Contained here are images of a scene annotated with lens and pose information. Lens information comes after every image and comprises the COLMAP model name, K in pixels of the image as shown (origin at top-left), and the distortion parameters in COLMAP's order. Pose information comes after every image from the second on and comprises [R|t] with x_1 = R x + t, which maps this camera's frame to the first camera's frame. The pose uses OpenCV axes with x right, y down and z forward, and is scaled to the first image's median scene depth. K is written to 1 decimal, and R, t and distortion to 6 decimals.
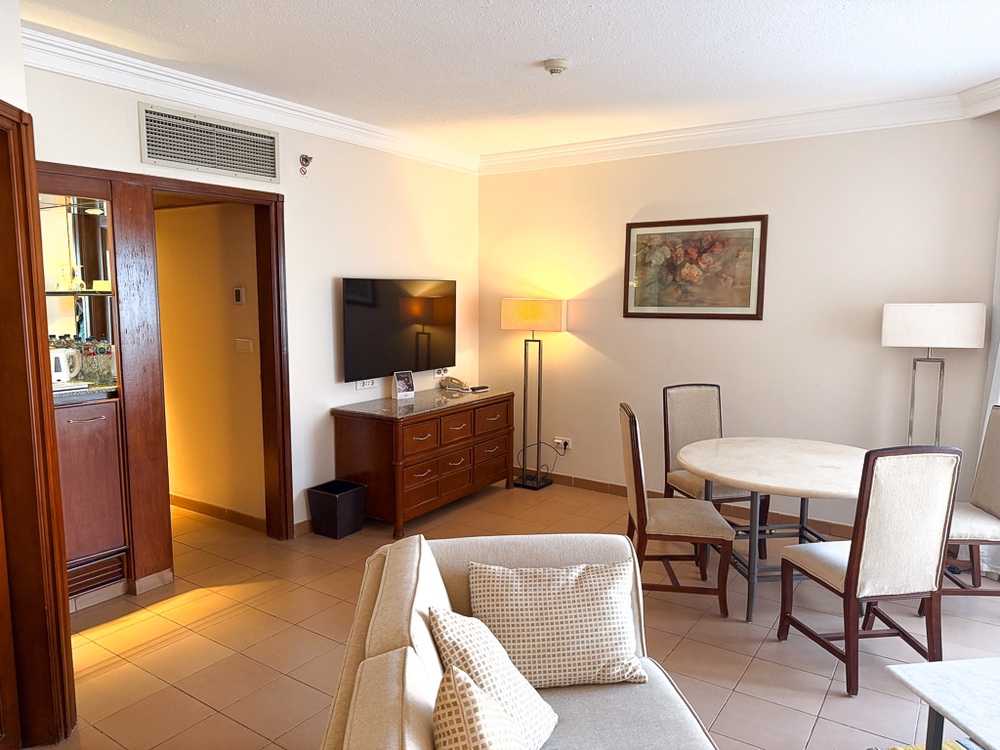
lens RADIAL K [[701.3, 0, 493.4], [0, 701.3, 373.8], [0, 0, 1]] dist [0.047734, -0.058810]
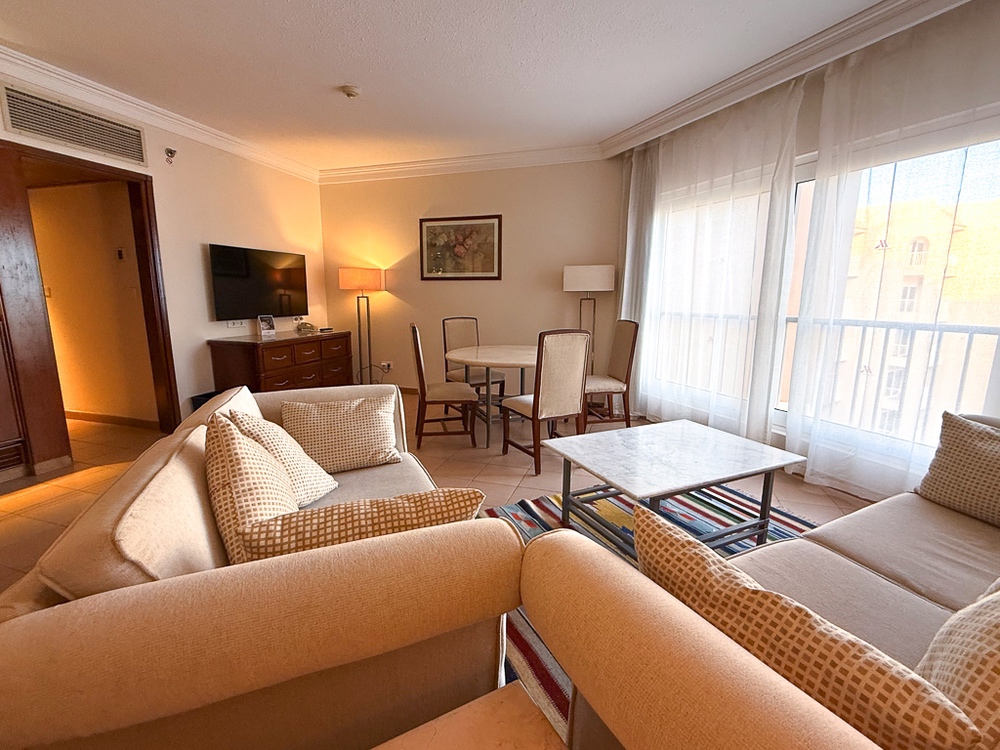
lens RADIAL K [[445.3, 0, 502.6], [0, 445.3, 380.5], [0, 0, 1]] dist [-0.003273, 0.000537]
pose [[0.957369, -0.048190, 0.284821, 0.078902], [0.030428, 0.997325, 0.066462, 0.095292], [-0.287262, -0.054962, 0.956274, -0.013567]]
